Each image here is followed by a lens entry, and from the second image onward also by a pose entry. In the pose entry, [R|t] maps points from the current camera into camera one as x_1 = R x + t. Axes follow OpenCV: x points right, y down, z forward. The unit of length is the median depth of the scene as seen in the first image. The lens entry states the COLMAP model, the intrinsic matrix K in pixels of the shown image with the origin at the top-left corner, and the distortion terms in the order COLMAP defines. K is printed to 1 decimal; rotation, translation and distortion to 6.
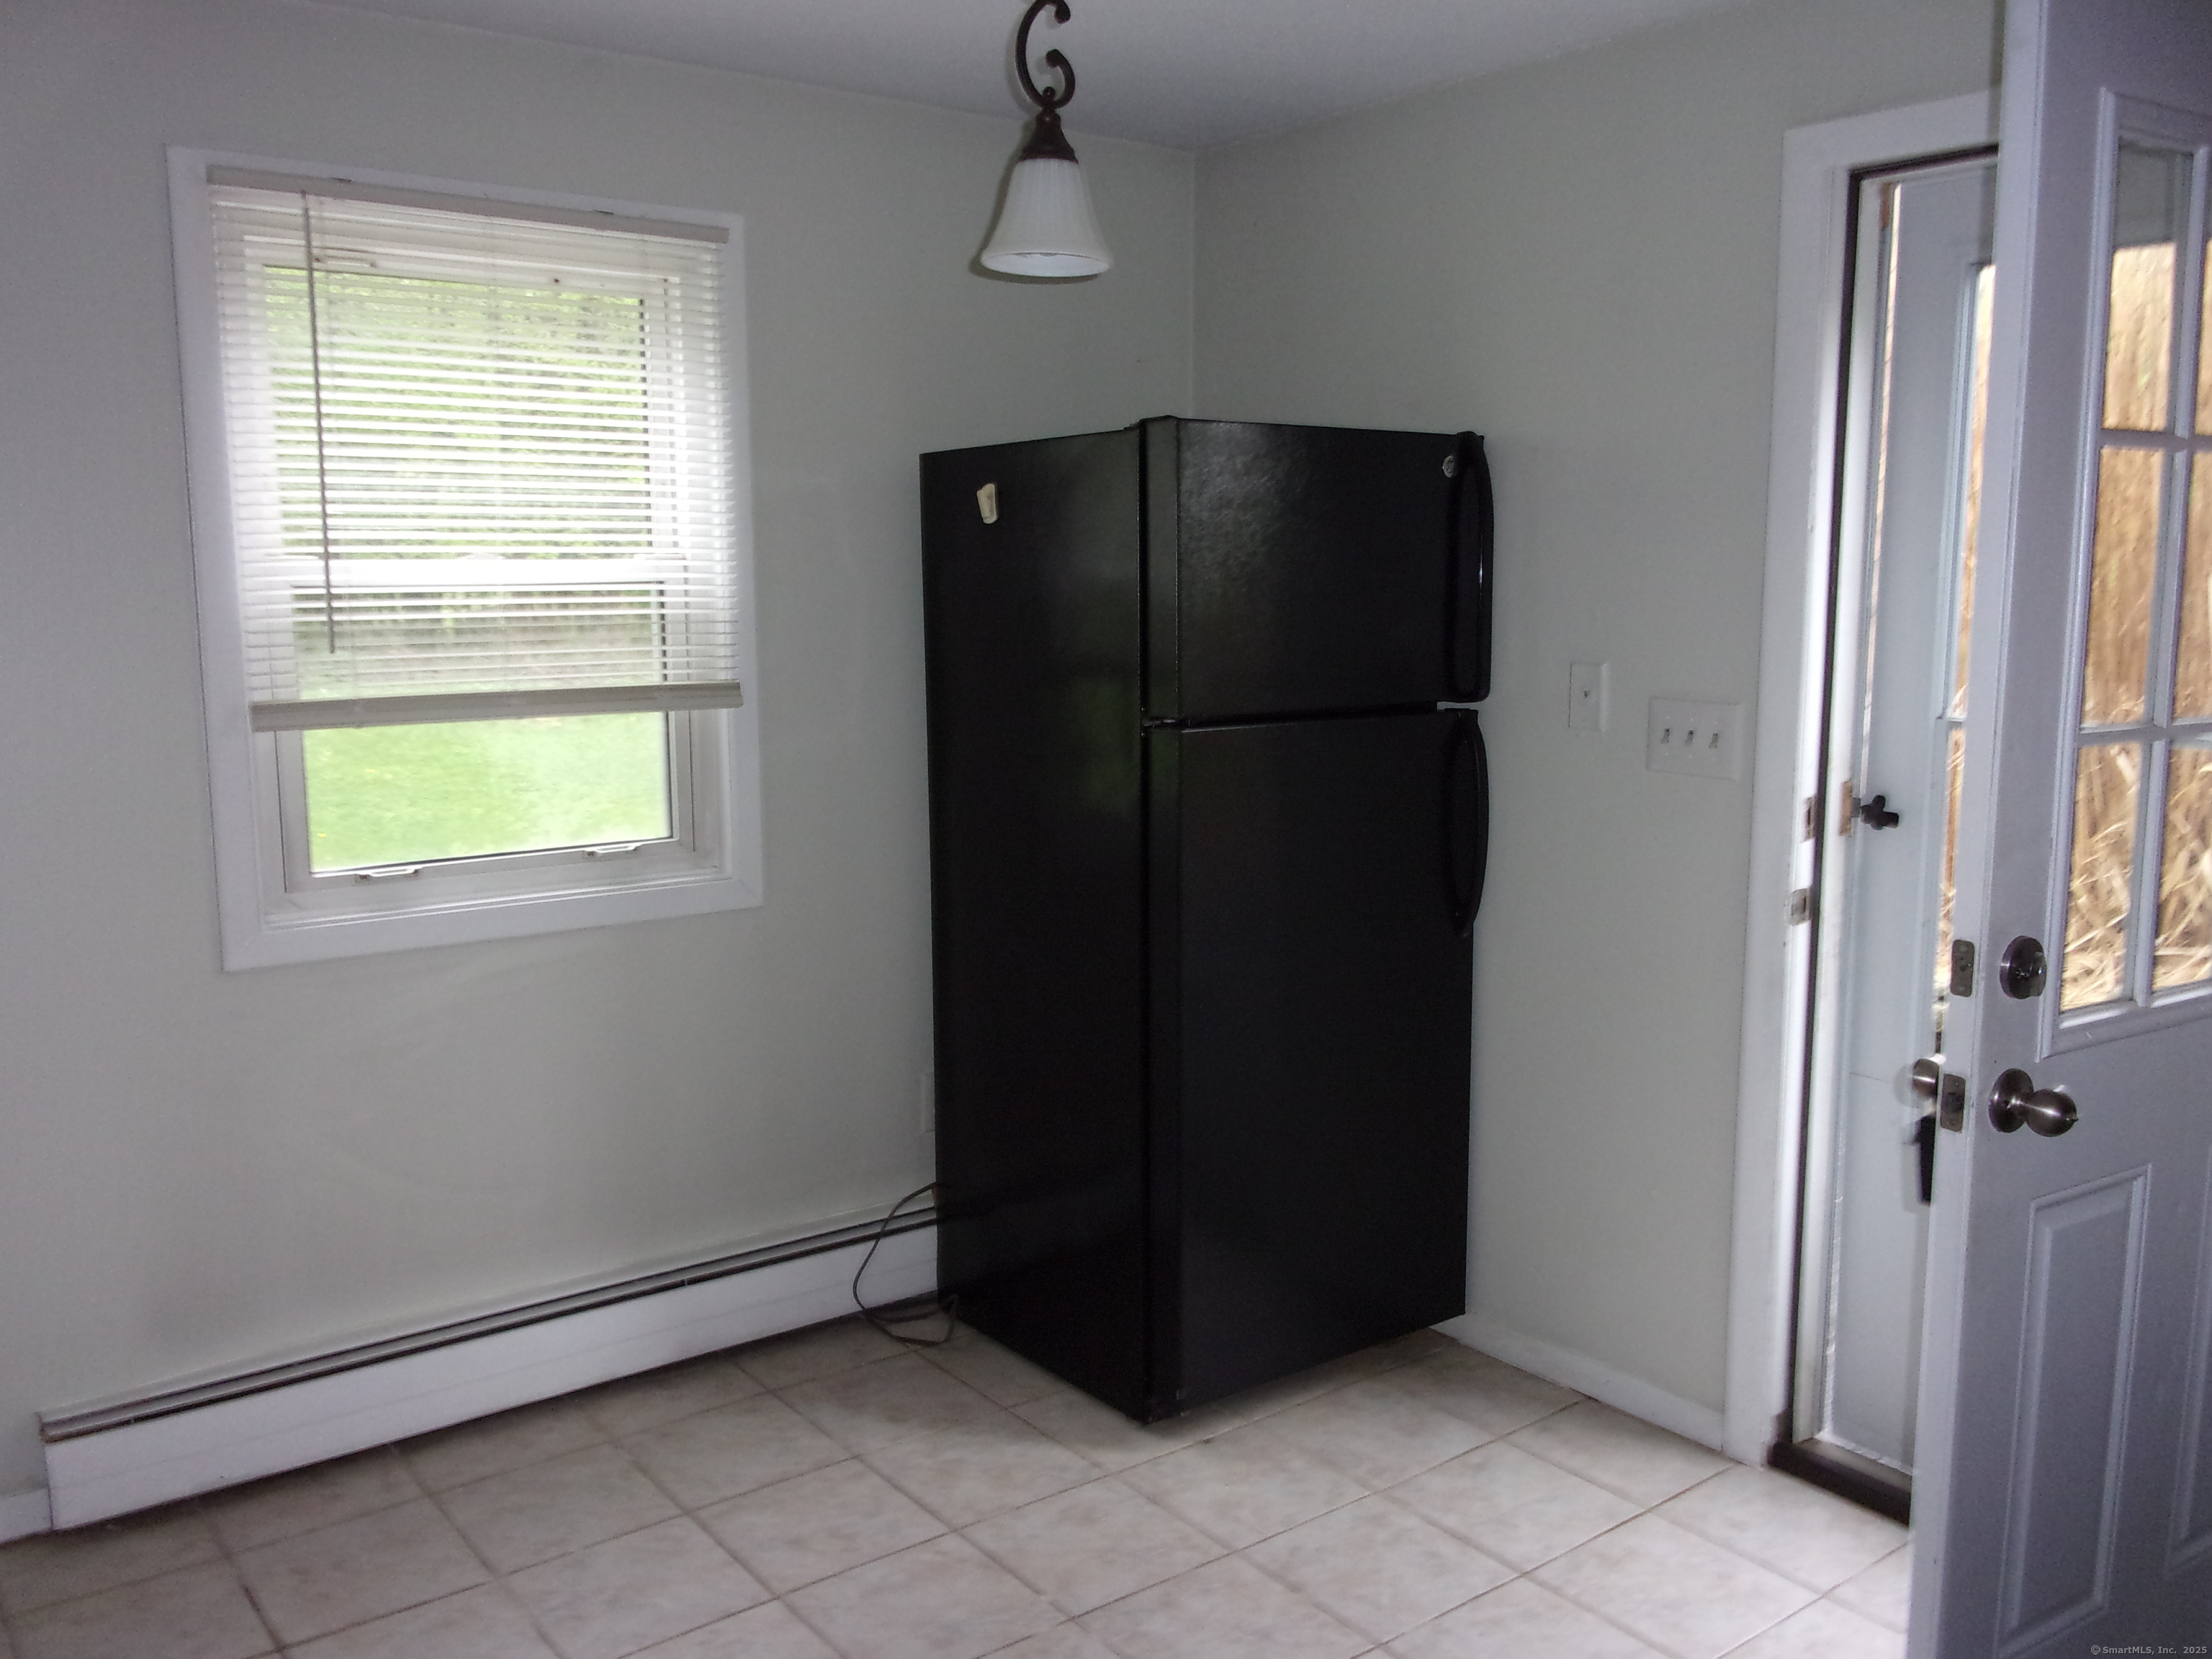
lens RADIAL K [[1853.5, 0, 1098.8], [0, 1853.5, 829.9], [0, 0, 1]] dist [0.047496, -0.025833]
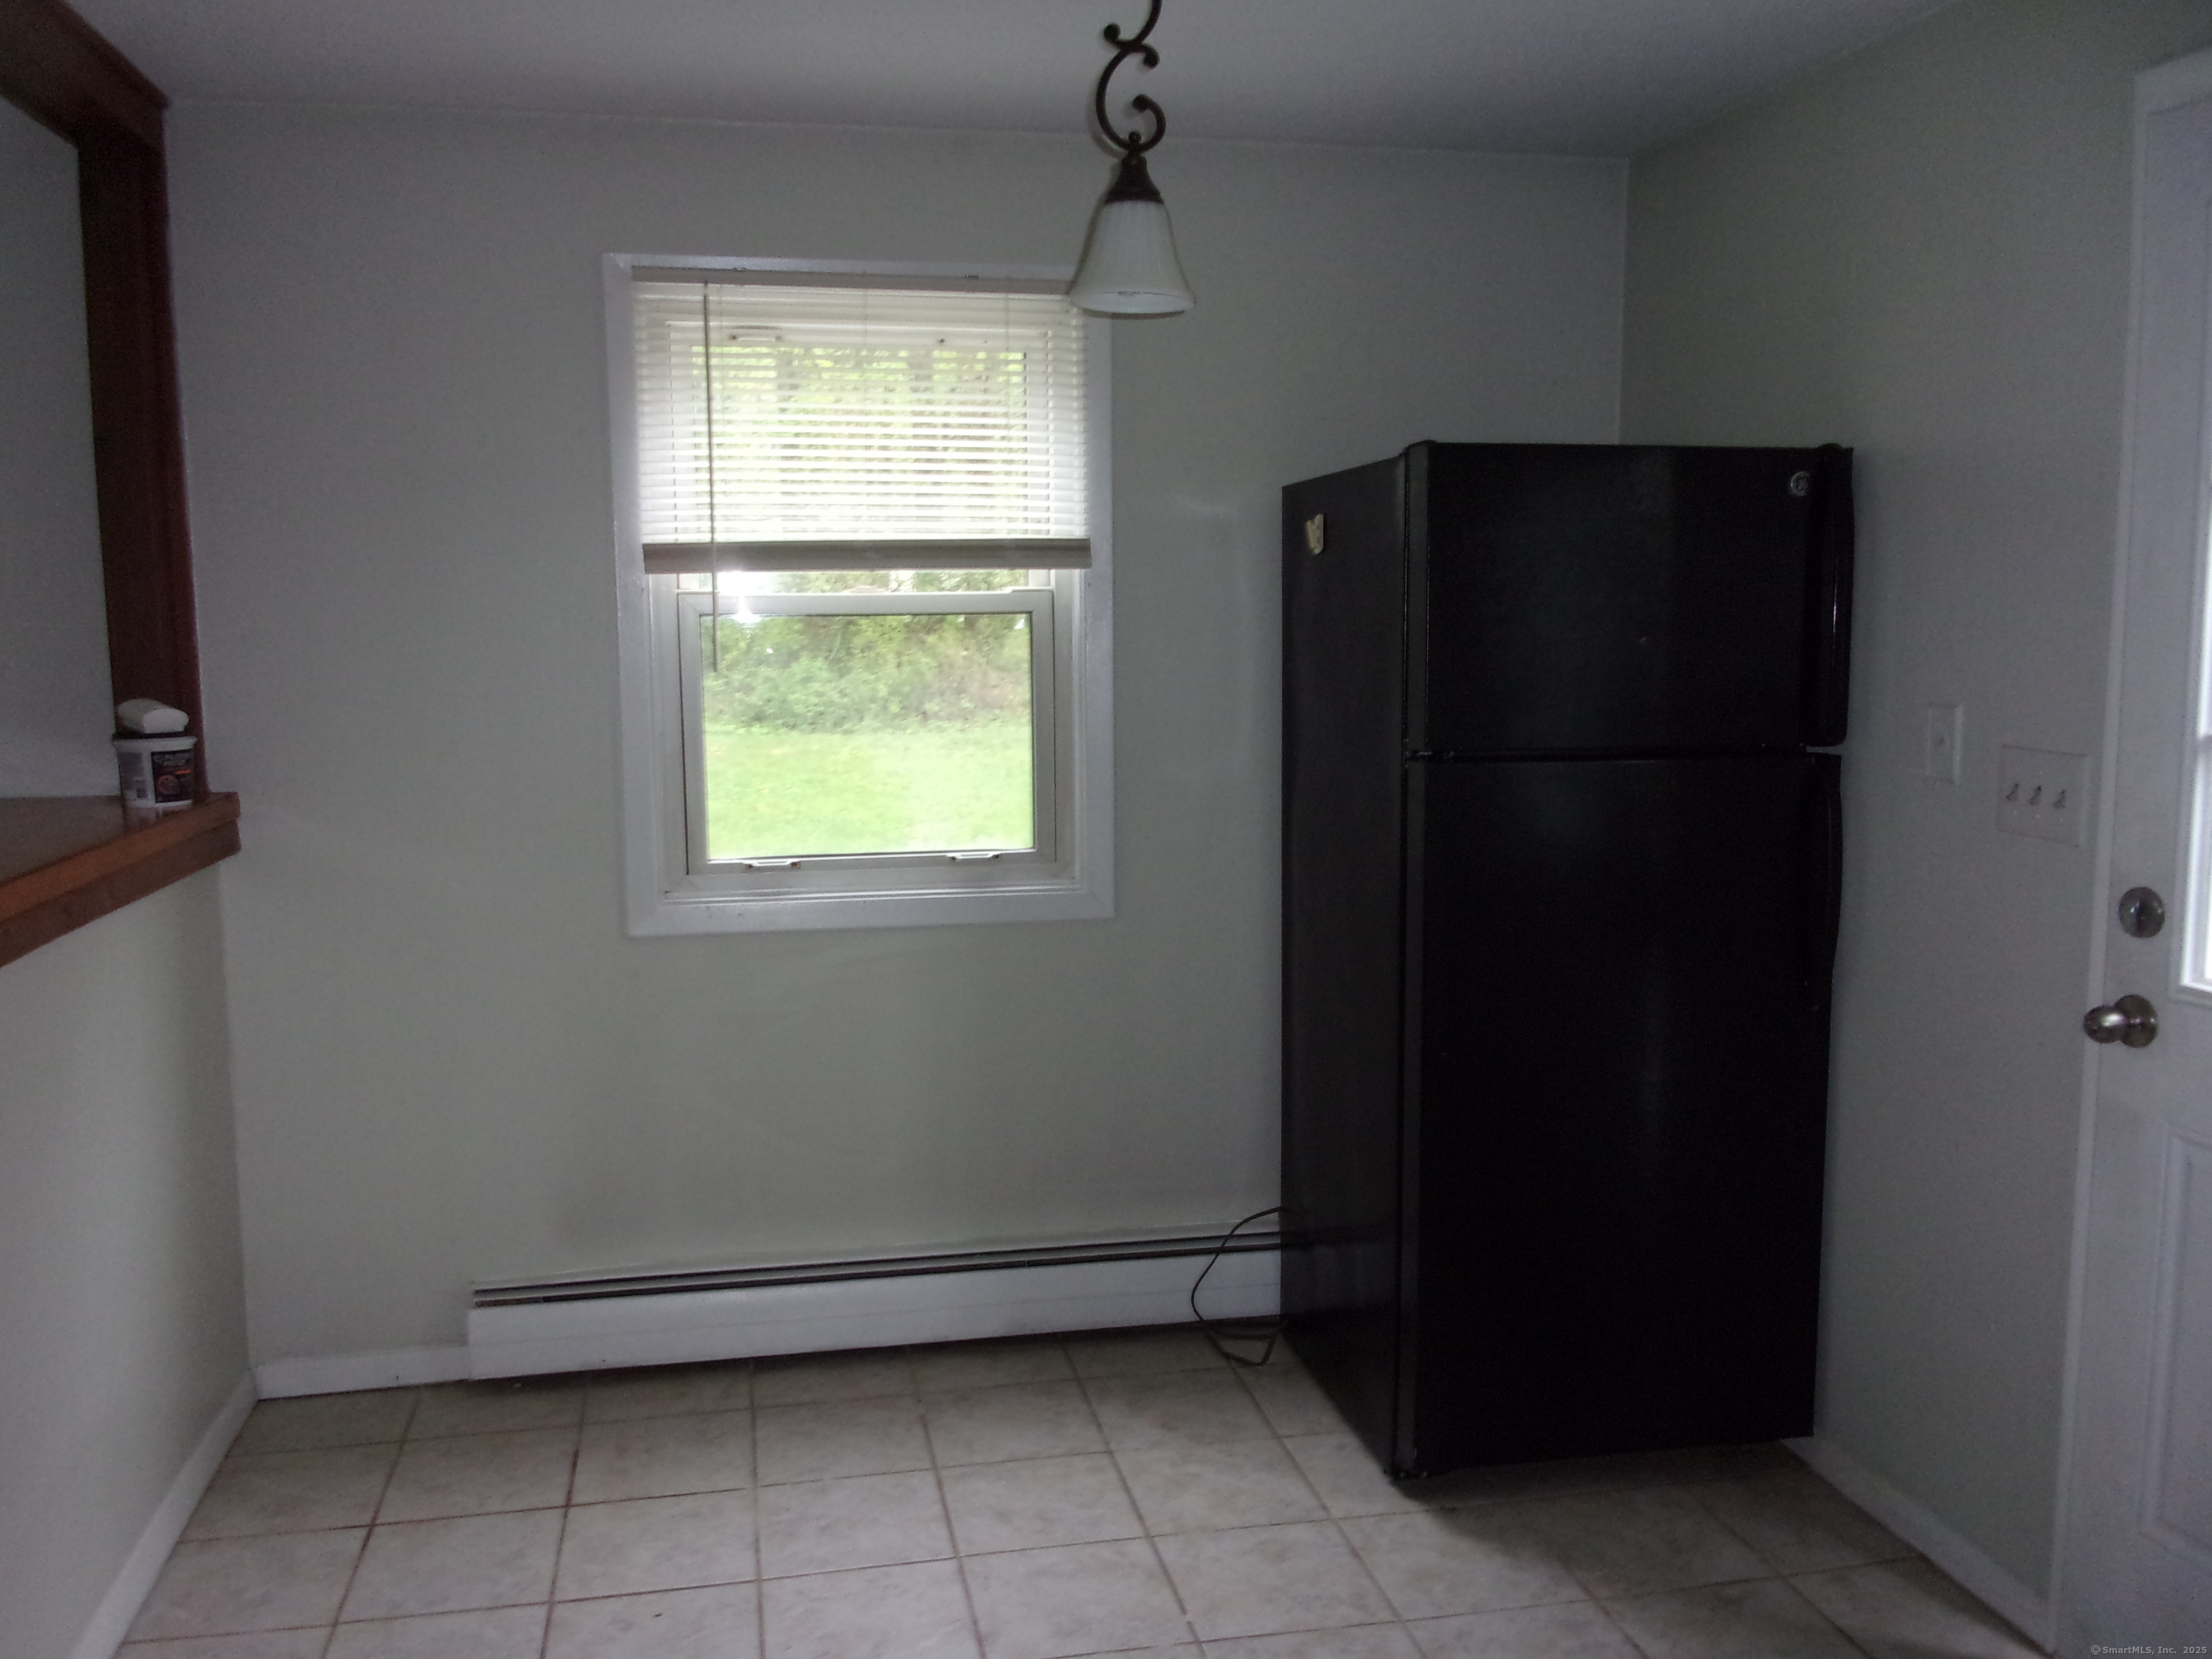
lens RADIAL K [[1853.5, 0, 1096.7], [0, 1853.5, 833.2], [0, 0, 1]] dist [0.047496, -0.025833]
pose [[0.904335, 0.052805, -0.423545, 0.283389], [-0.059336, 0.998236, -0.002237, -0.005329], [0.422680, 0.027155, 0.905872, 0.046779]]
